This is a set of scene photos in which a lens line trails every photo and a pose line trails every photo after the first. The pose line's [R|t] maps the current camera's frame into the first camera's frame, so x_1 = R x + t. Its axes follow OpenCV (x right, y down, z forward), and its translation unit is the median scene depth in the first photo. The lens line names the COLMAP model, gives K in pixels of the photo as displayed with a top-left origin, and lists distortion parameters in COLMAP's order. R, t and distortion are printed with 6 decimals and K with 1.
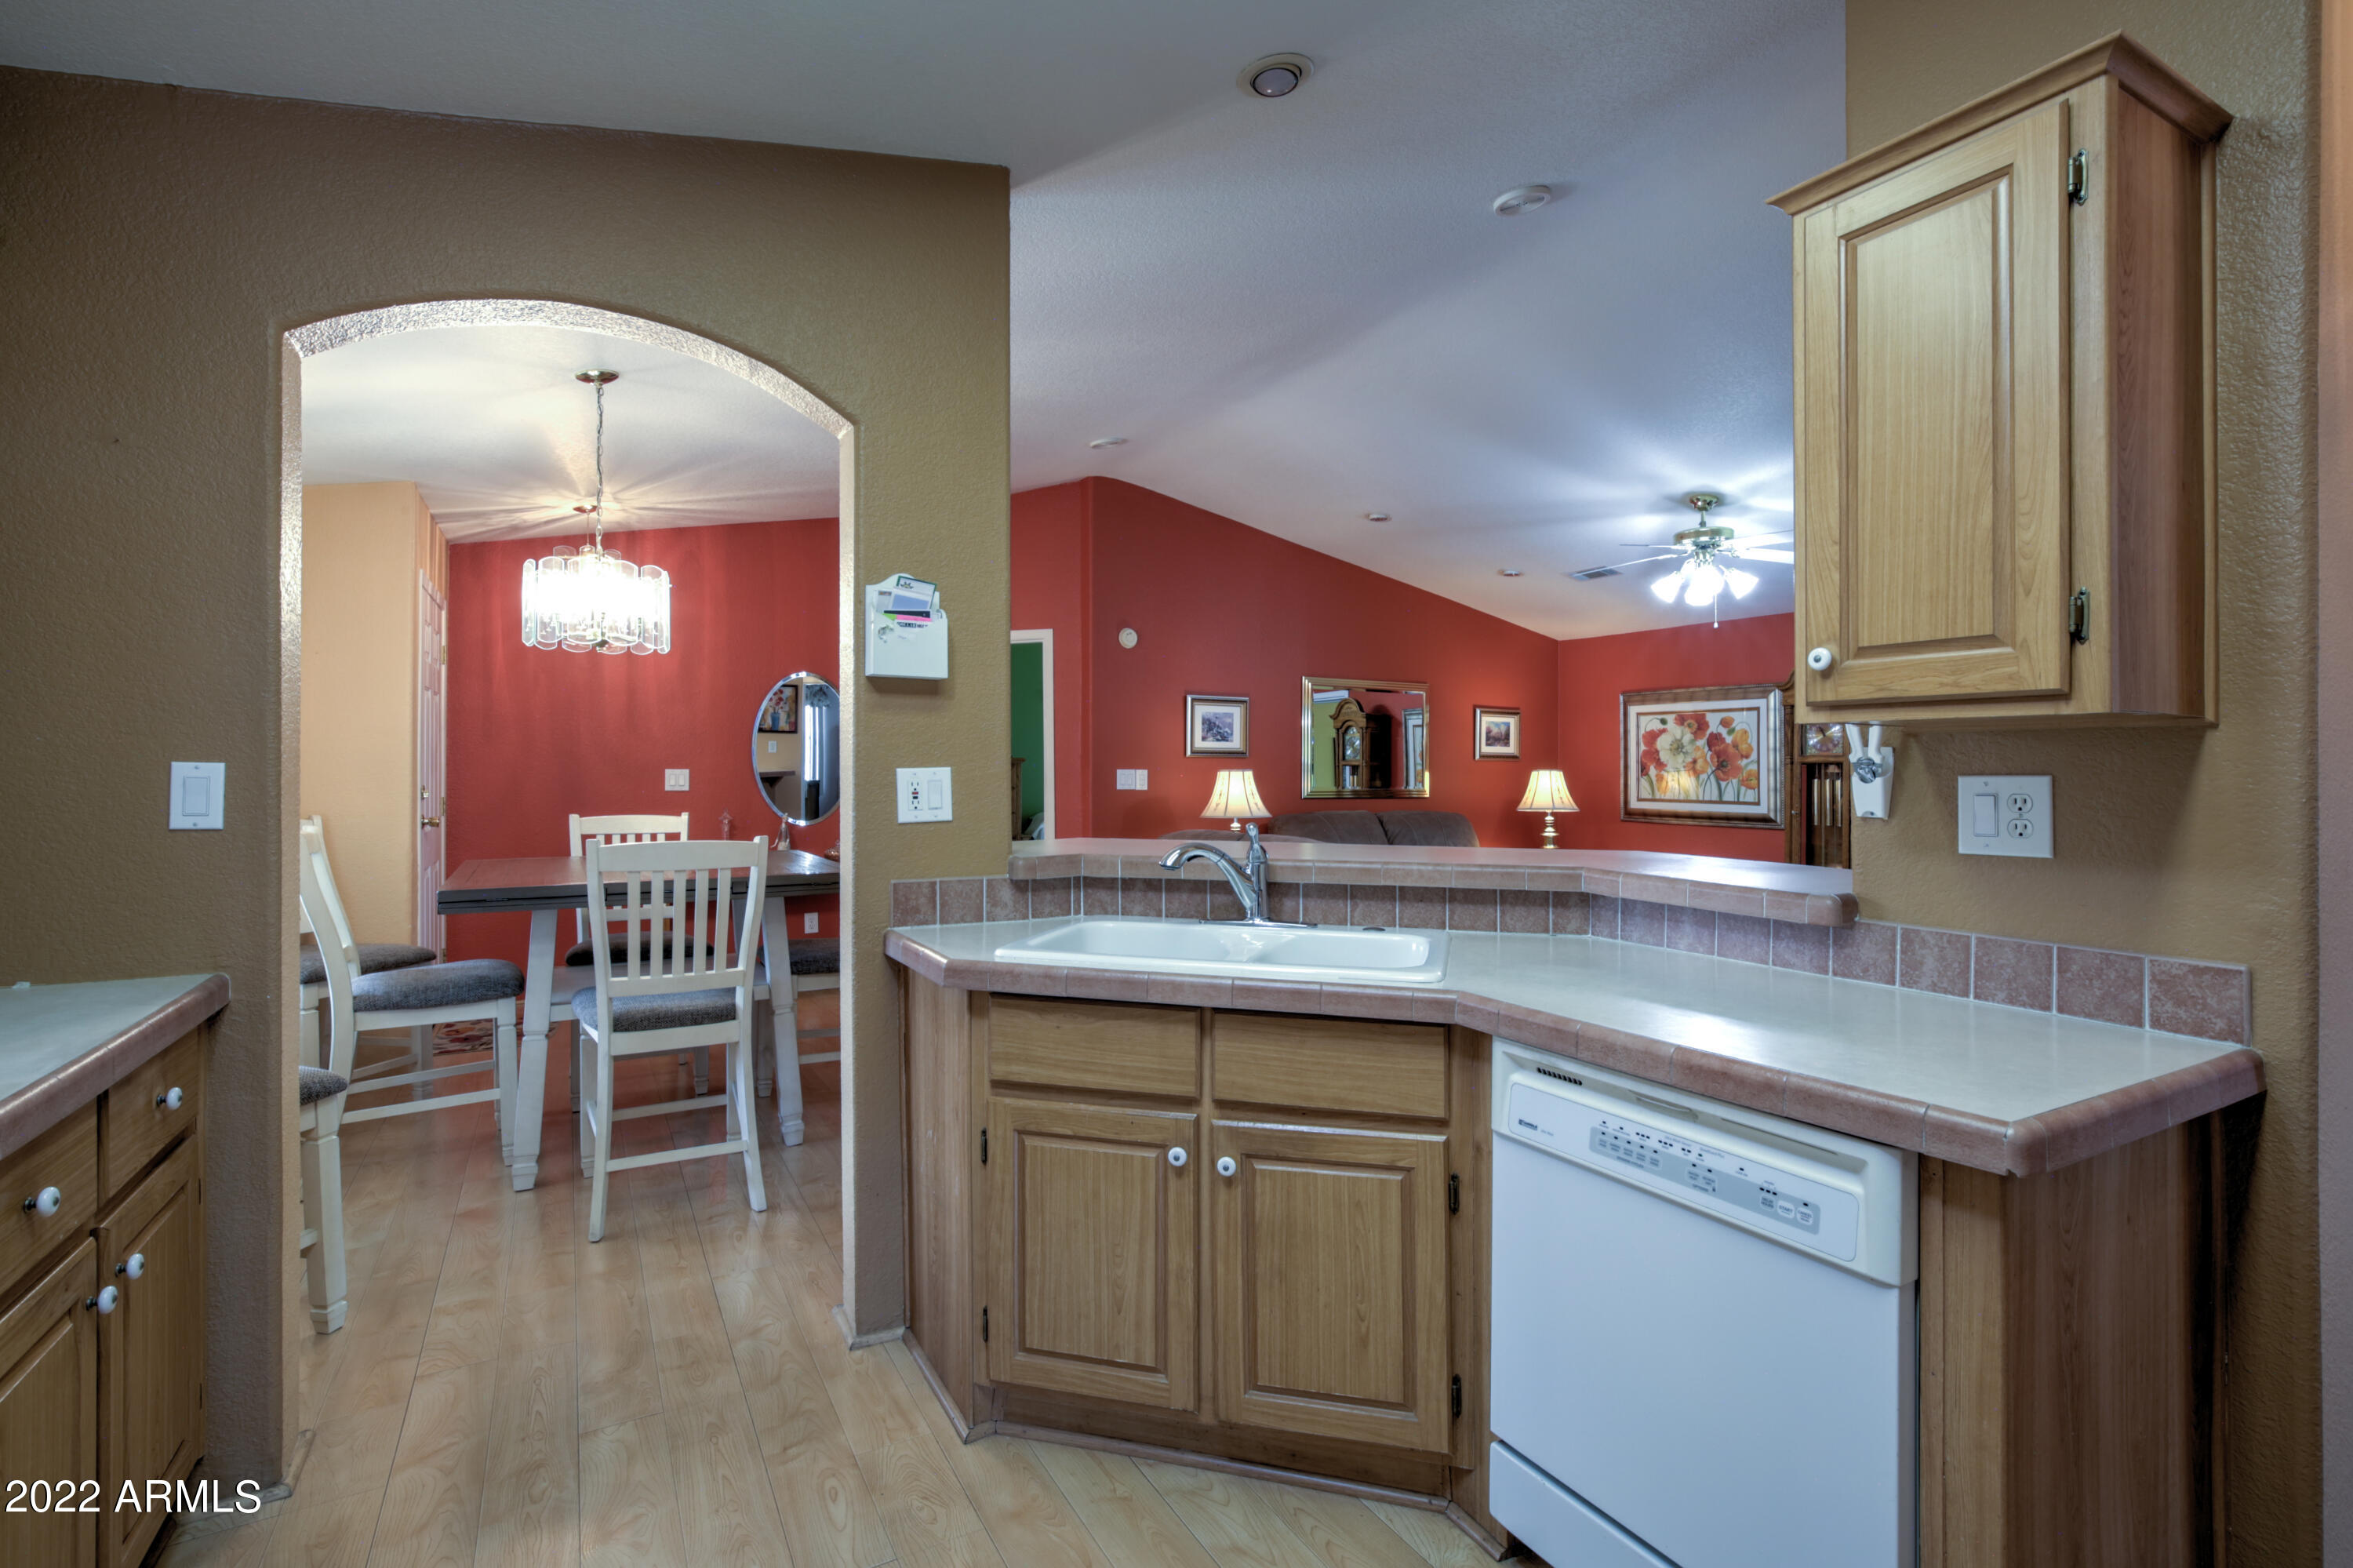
lens RADIAL K [[1067.9, 0, 1184.9], [0, 1067.9, 768.6], [0, 0, 1]] dist [-0.003417, -0.000584]
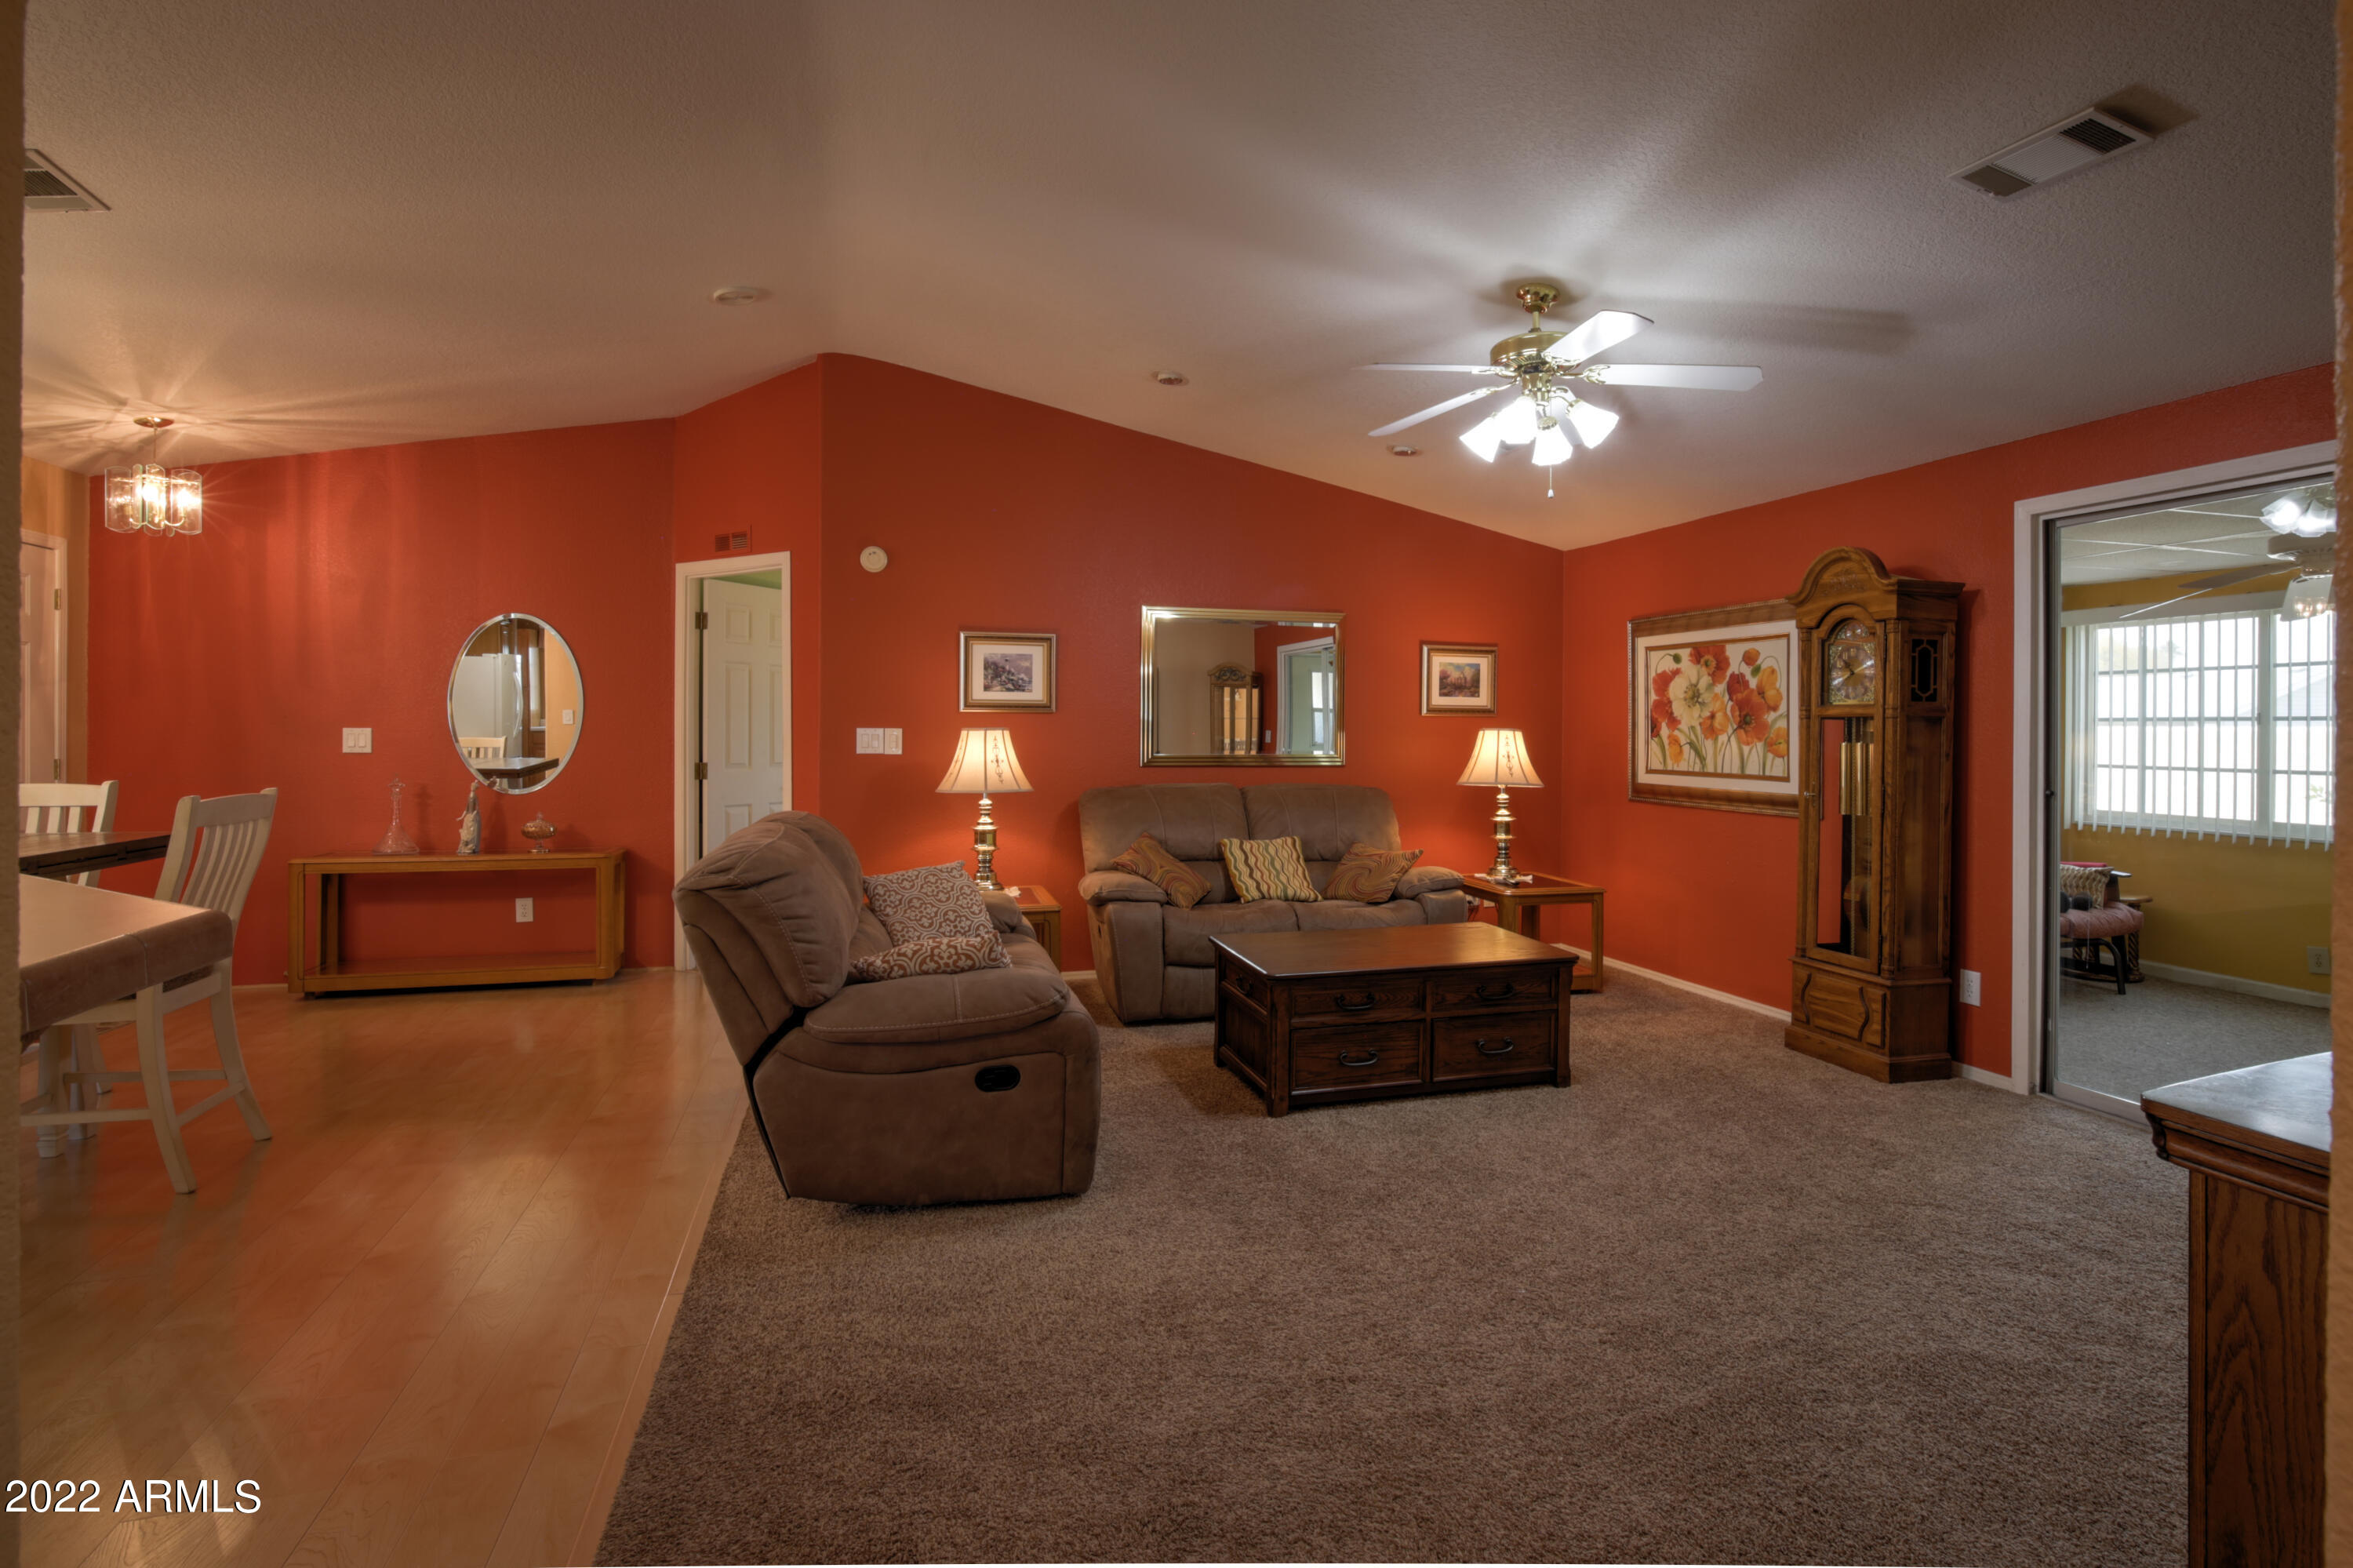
lens RADIAL K [[1114.4, 0, 1191.0], [0, 1114.4, 740.0], [0, 0, 1]] dist [-0.004199, 0.000822]
pose [[0.973020, 0.002142, -0.230712, 0.319162], [0.000393, 0.999940, 0.010941, 0.000752], [0.230722, -0.010736, 0.972961, 0.231618]]
